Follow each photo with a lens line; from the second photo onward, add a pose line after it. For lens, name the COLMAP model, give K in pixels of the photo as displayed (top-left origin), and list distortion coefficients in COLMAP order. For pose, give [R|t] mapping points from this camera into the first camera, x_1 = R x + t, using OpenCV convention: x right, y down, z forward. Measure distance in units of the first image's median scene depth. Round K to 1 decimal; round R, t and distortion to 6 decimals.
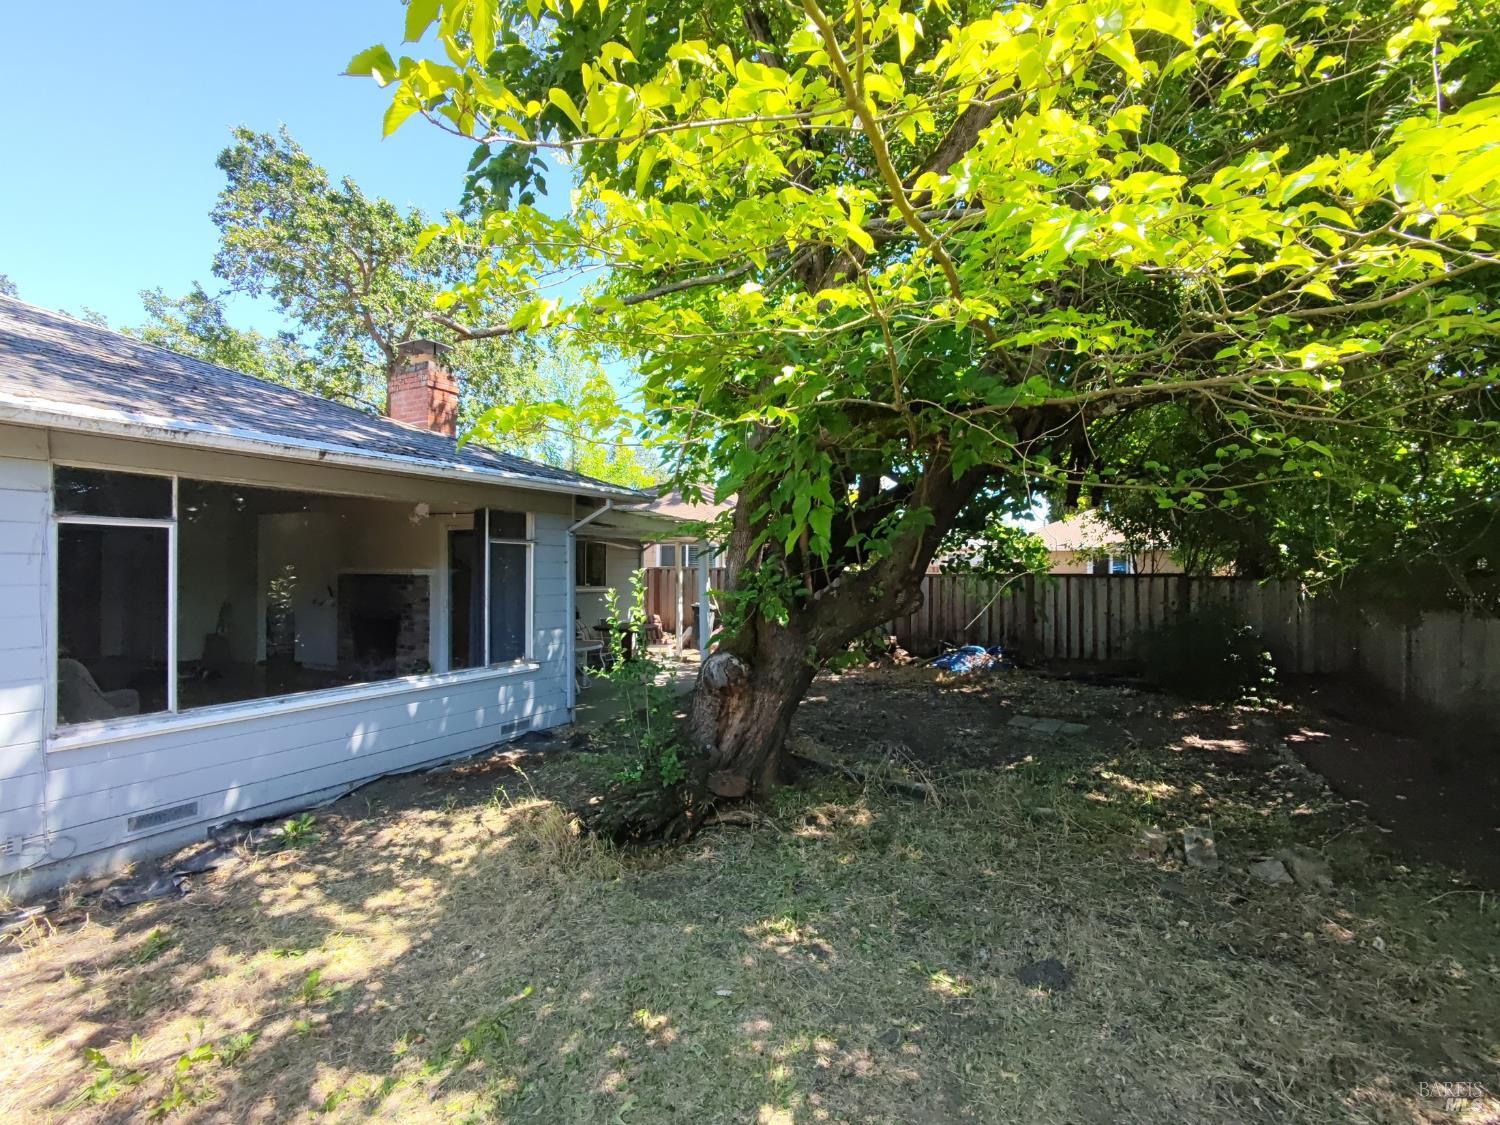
lens RADIAL K [[688.7, 0, 750.0], [0, 688.7, 562.5], [0, 0, 1]] dist [-0.000101, -0.001485]
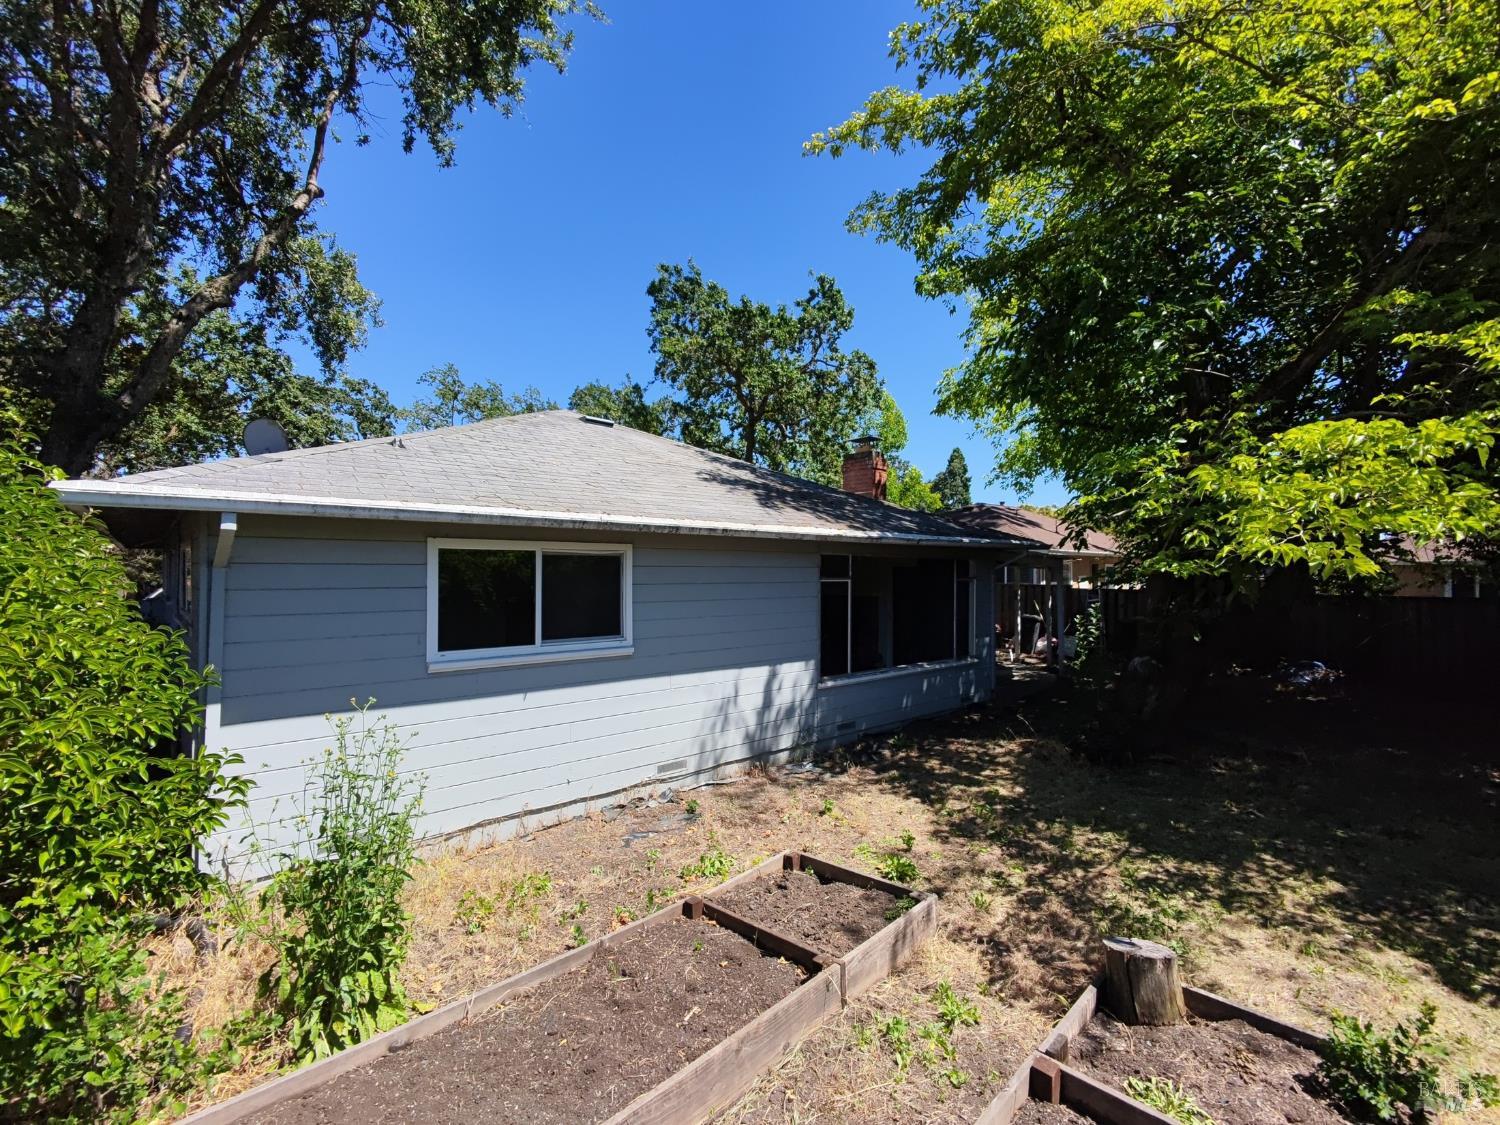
lens RADIAL K [[688.7, 0, 750.0], [0, 688.7, 562.5], [0, 0, 1]] dist [-0.000101, -0.001485]
pose [[0.942366, -0.004796, -0.334550, -0.465113], [0.003462, 0.999984, -0.004583, -0.101646], [0.334566, 0.003161, 0.942367, -1.008775]]
